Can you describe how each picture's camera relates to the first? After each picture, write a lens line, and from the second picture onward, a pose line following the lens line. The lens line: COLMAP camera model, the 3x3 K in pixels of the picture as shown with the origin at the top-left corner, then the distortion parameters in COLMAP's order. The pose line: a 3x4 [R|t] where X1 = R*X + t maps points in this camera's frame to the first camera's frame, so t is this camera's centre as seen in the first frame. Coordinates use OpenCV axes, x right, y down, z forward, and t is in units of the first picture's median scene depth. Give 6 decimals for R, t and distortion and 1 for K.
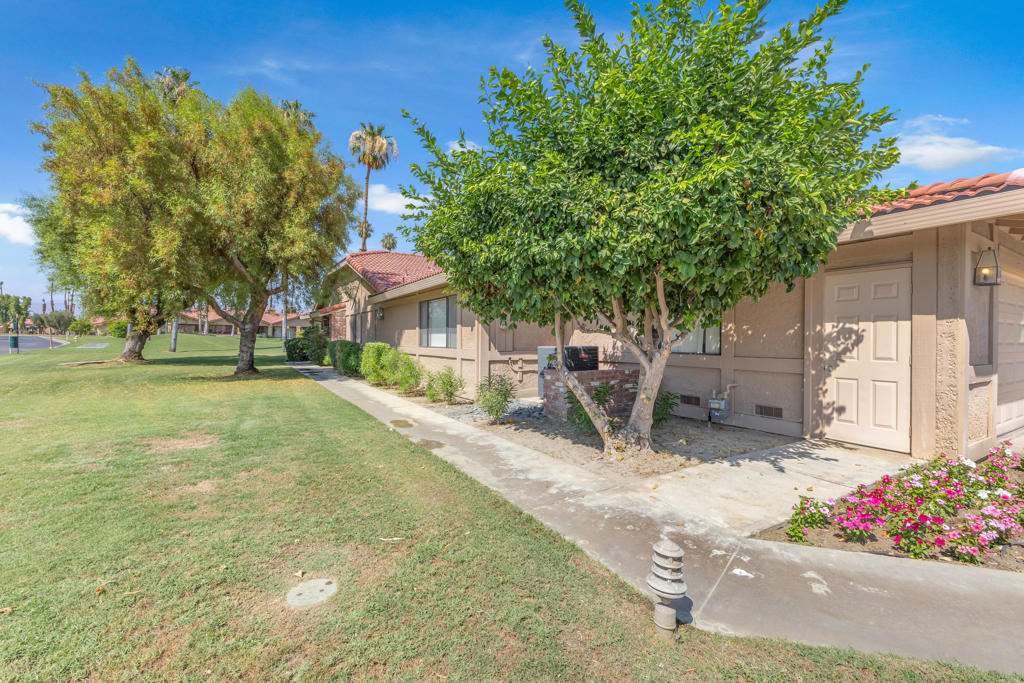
lens RADIAL K [[431.6, 0, 512.0], [0, 431.6, 341.5], [0, 0, 1]] dist [-0.000625, -0.005857]
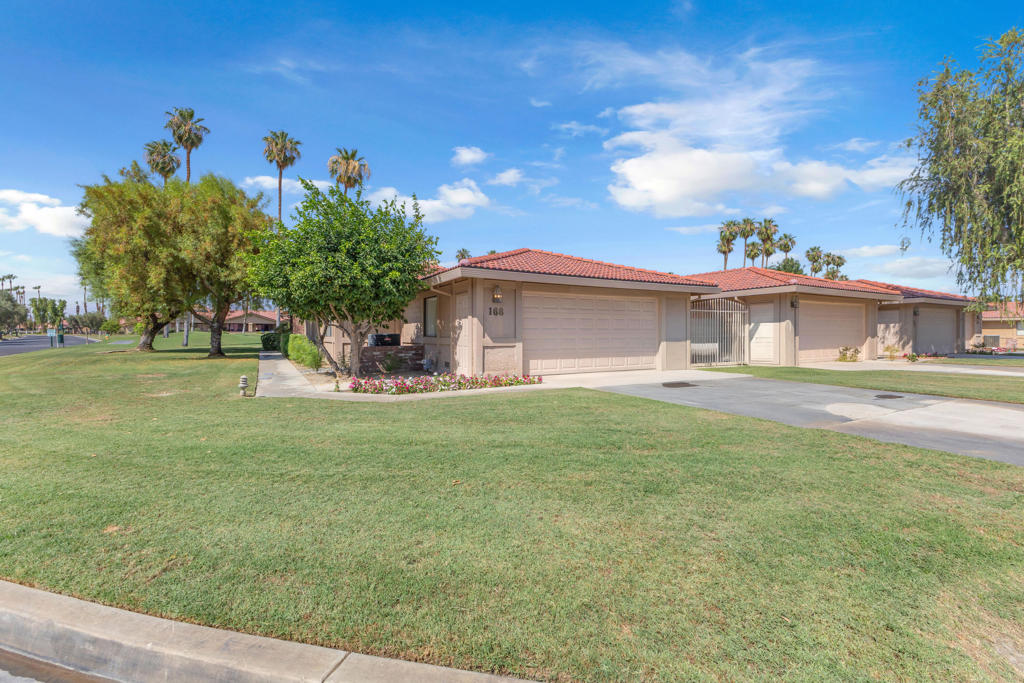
lens RADIAL K [[446.5, 0, 513.8], [0, 446.5, 339.0], [0, 0, 1]] dist [0.001764, -0.000087]
pose [[0.998311, -0.012290, -0.056773, 0.497451], [0.012656, 0.999901, 0.006093, 0.018215], [0.056693, -0.006801, 0.998369, -0.482661]]
